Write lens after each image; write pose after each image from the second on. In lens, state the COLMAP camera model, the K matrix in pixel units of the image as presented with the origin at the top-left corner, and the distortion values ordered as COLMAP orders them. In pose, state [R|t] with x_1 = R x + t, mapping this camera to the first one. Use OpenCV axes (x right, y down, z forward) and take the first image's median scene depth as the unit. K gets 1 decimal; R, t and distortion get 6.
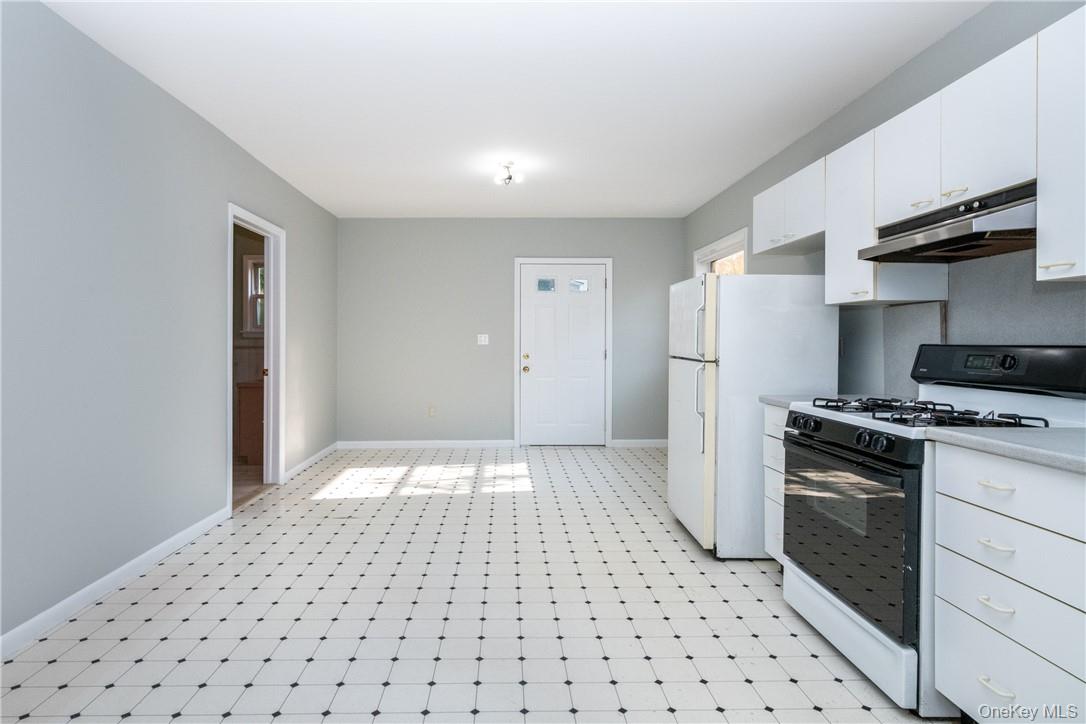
lens RADIAL K [[536.0, 0, 538.5], [0, 536.0, 350.4], [0, 0, 1]] dist [-0.011921, -0.001960]
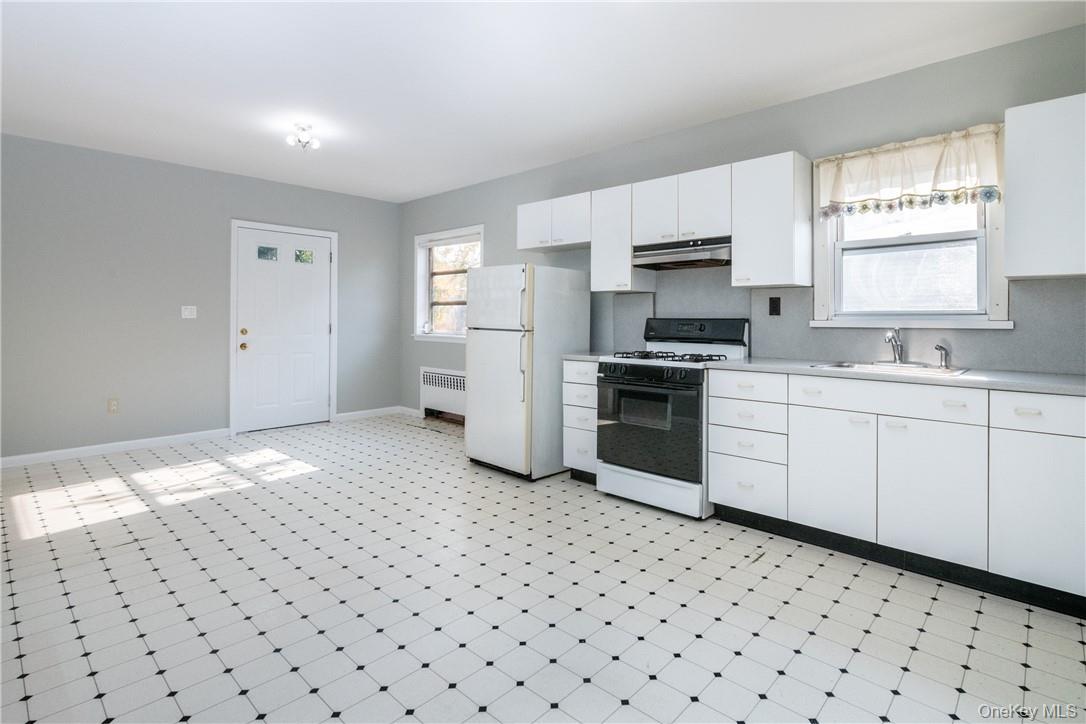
lens RADIAL K [[536.0, 0, 534.0], [0, 536.0, 328.2], [0, 0, 1]] dist [-0.011921, -0.001960]
pose [[0.700421, -0.008065, 0.713684, -0.583257], [0.006675, 0.999966, 0.004750, 0.007826], [-0.713699, 0.001437, 0.700452, 0.067327]]
